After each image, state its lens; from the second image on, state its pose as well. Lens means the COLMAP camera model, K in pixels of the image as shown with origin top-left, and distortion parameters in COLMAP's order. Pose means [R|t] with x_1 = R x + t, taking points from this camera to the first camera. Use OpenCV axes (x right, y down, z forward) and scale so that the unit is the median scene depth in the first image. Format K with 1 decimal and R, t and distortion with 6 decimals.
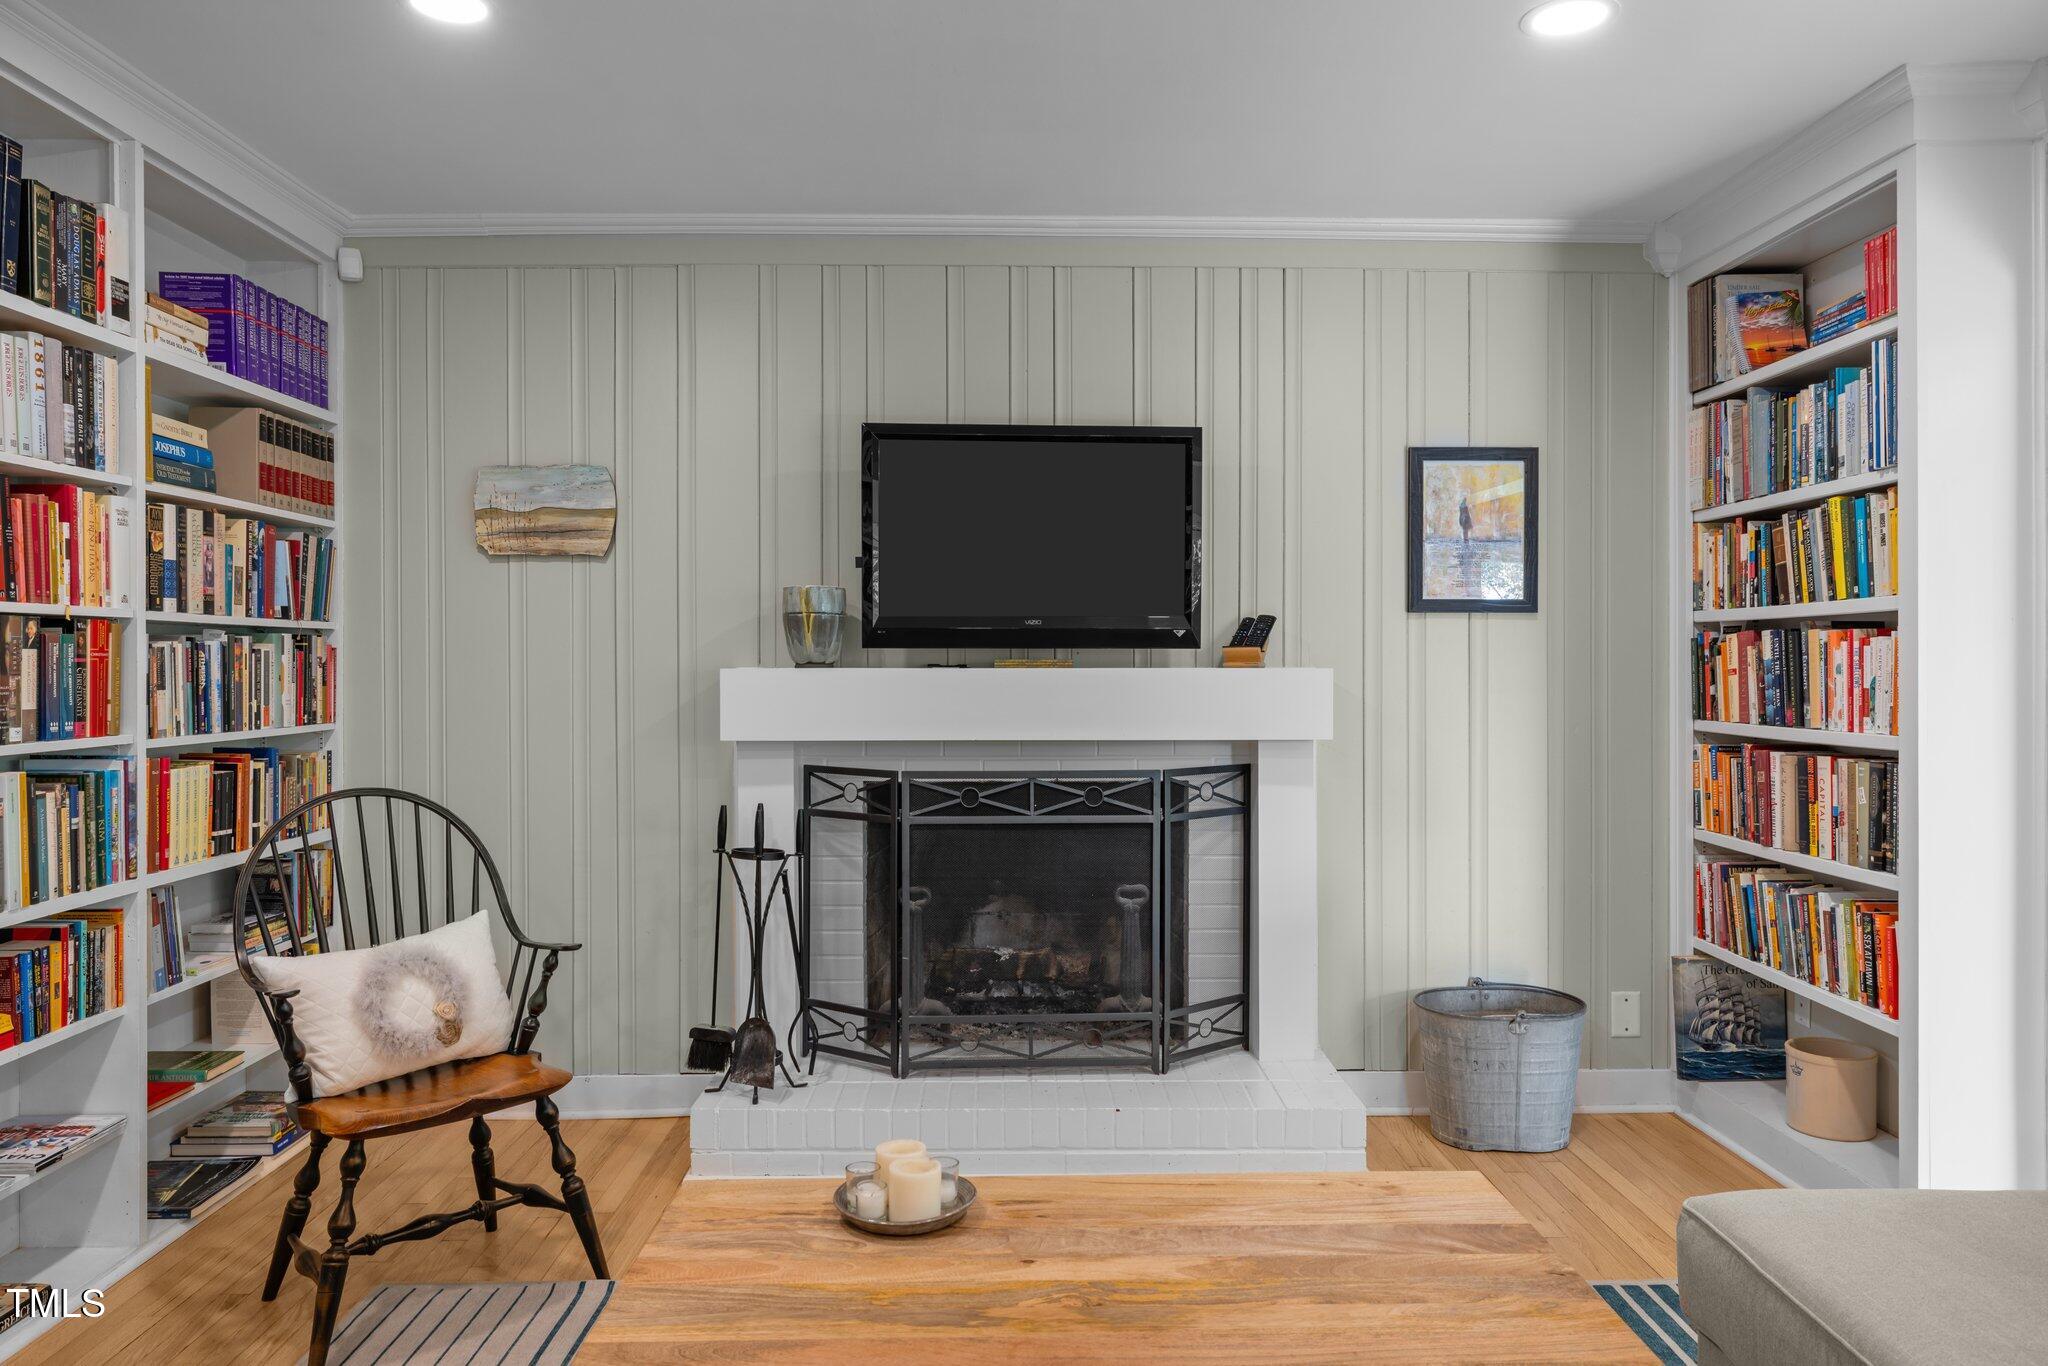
lens RADIAL K [[1354.5, 0, 1023.3], [0, 1354.5, 675.1], [0, 0, 1]] dist [0.002278, 0.001654]
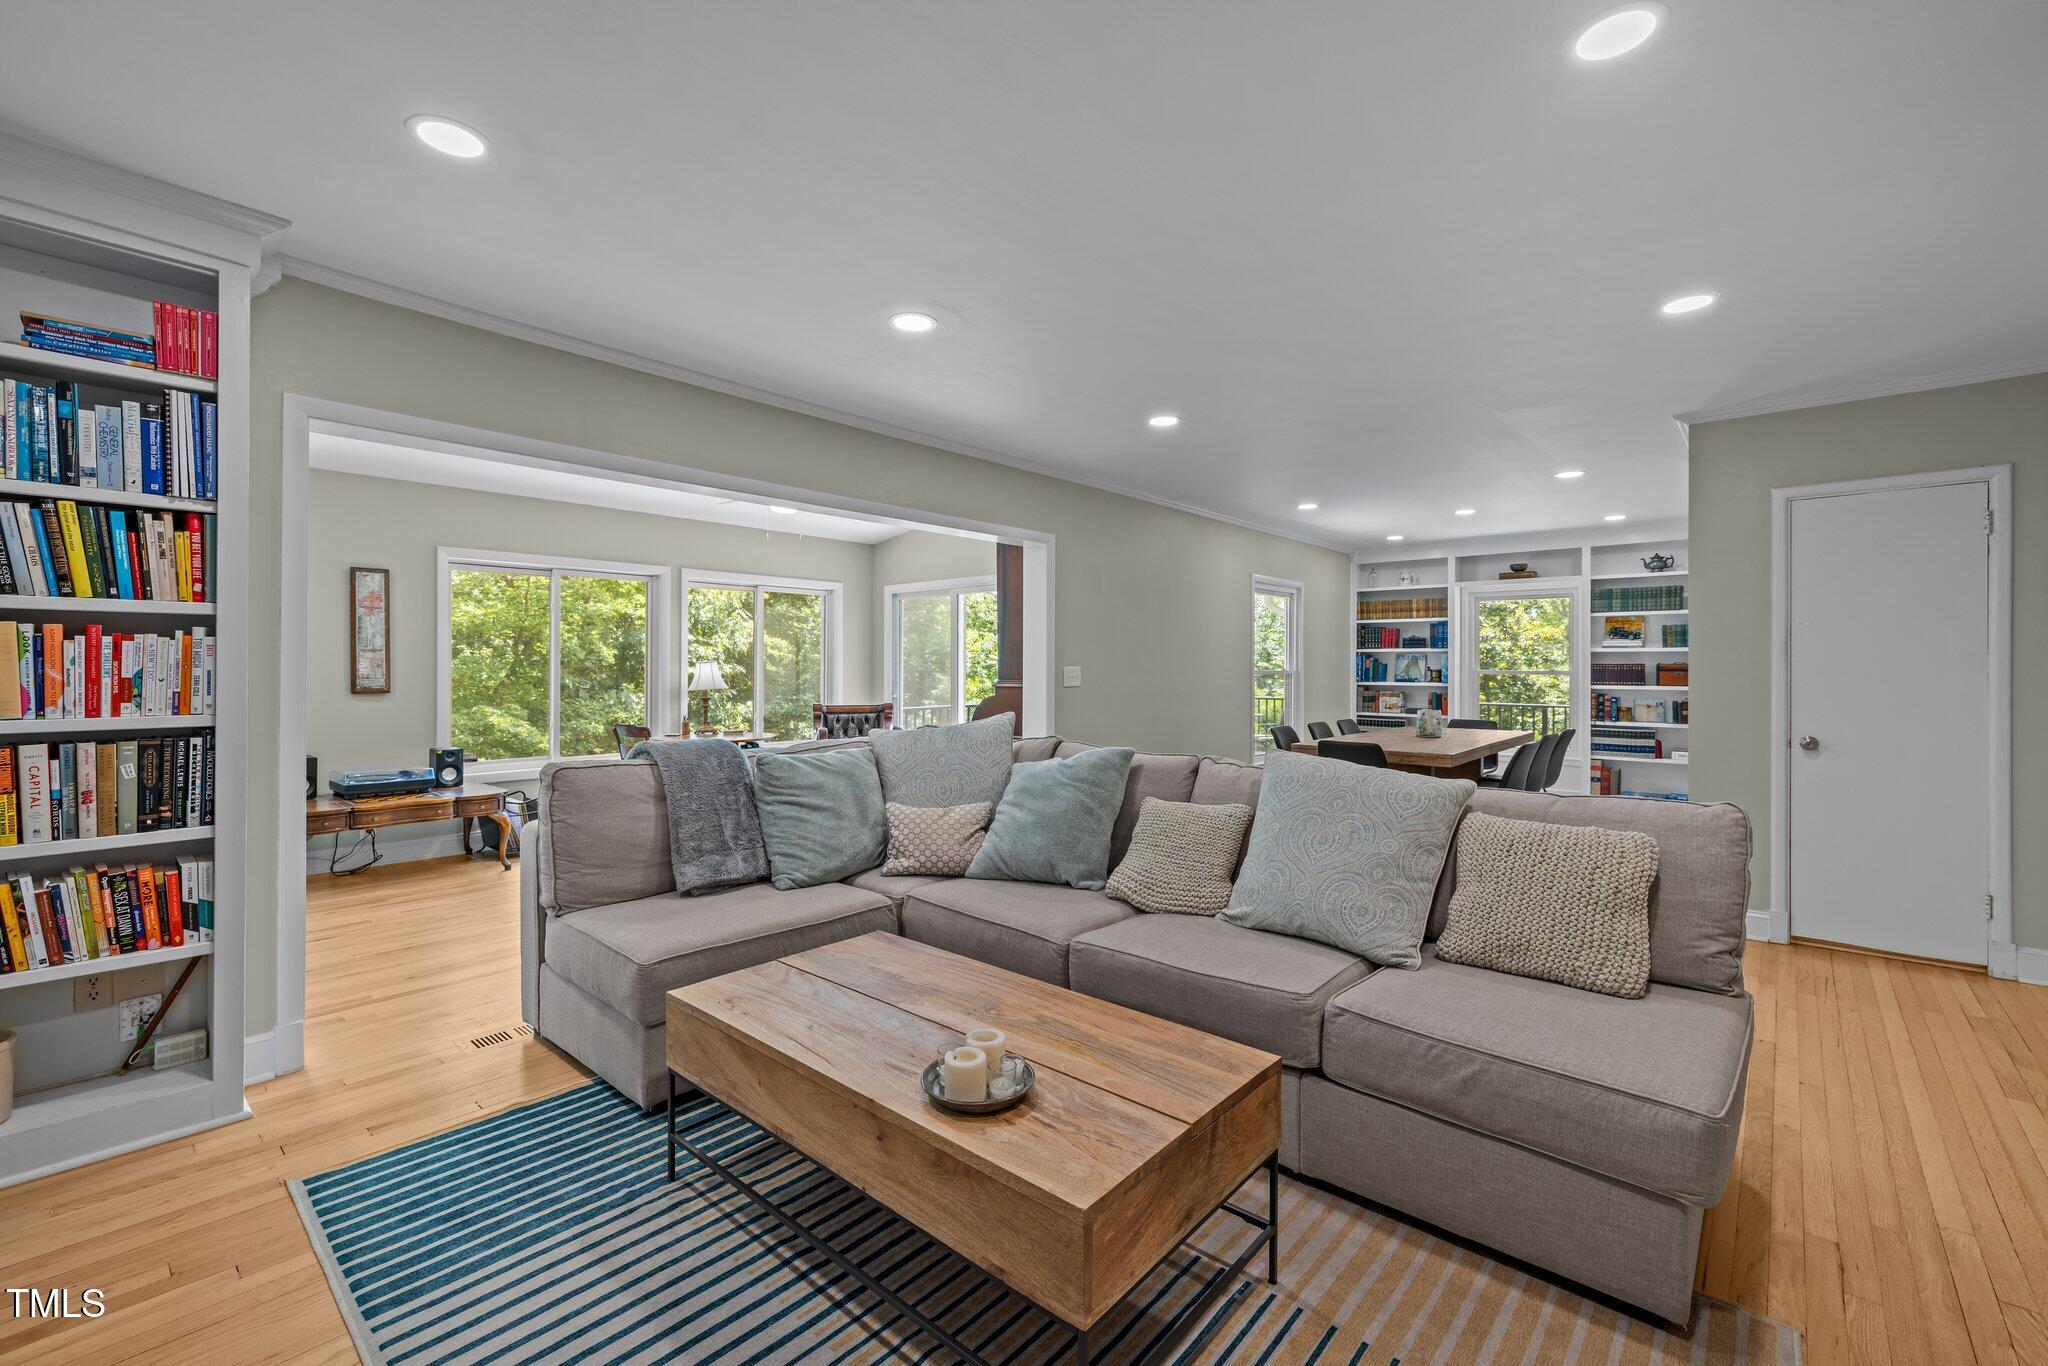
lens RADIAL K [[871.0, 0, 1006.3], [0, 871.0, 668.2], [0, 0, 1]] dist [0.001270, -0.000010]
pose [[-0.732713, 0.000658, 0.680538, -0.409308], [0.002406, 0.999996, 0.001624, 0.001963], [-0.680534, 0.002827, -0.732711, 0.981157]]
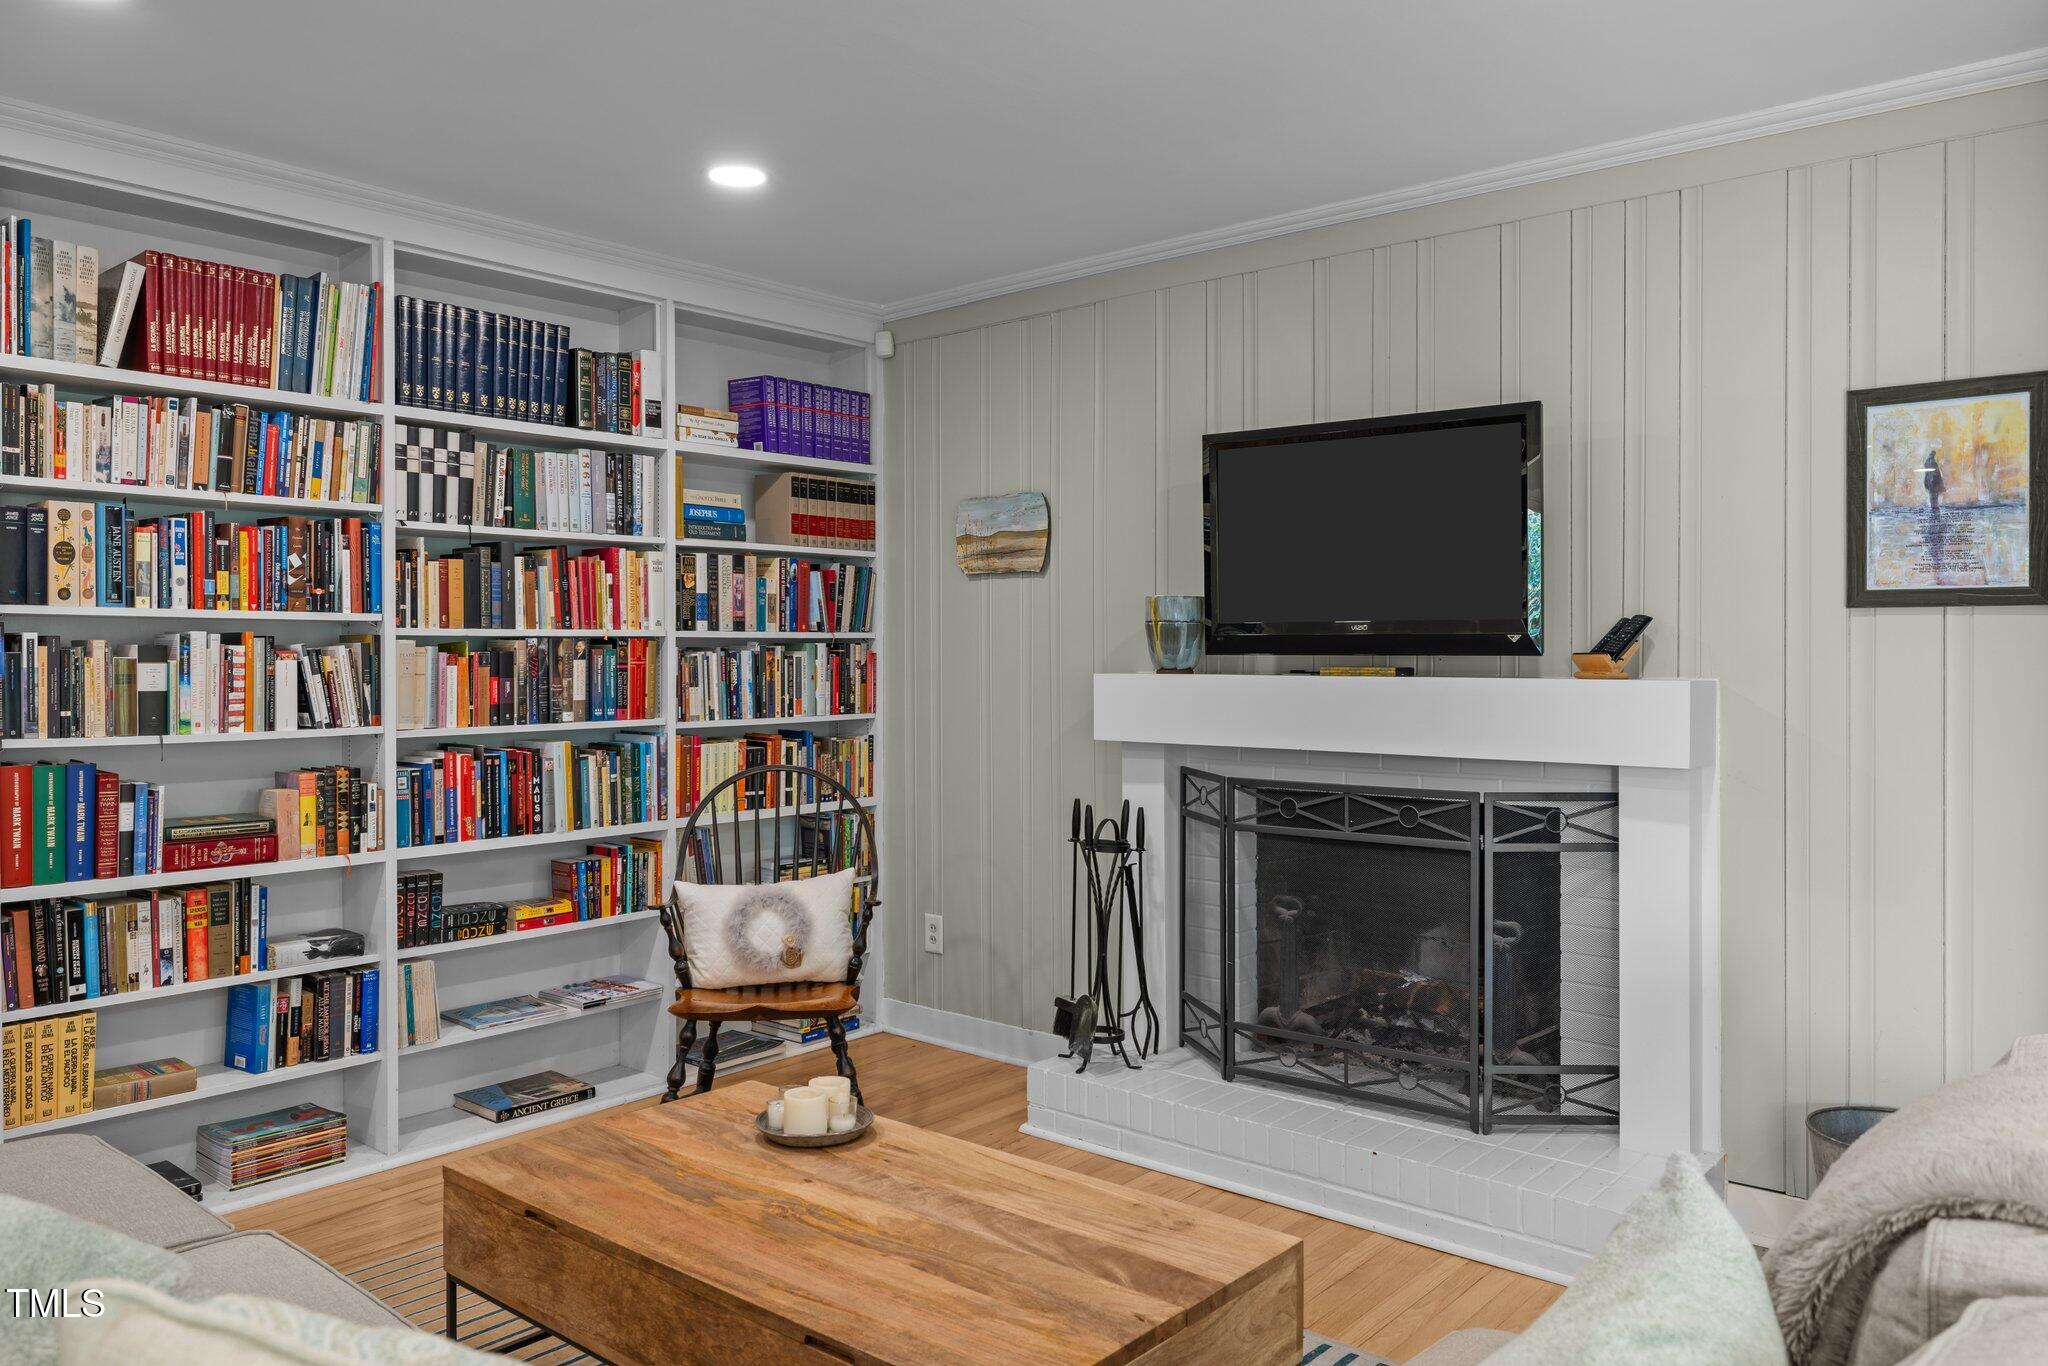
lens RADIAL K [[1478.9, 0, 1022.5], [0, 1478.9, 663.8], [0, 0, 1]] dist [0.001873, 0.001101]
pose [[0.747108, 0.006181, -0.664674, 0.580299], [-0.004251, 0.999981, 0.004522, -0.019541], [0.664689, -0.000553, 0.747120, 0.081676]]
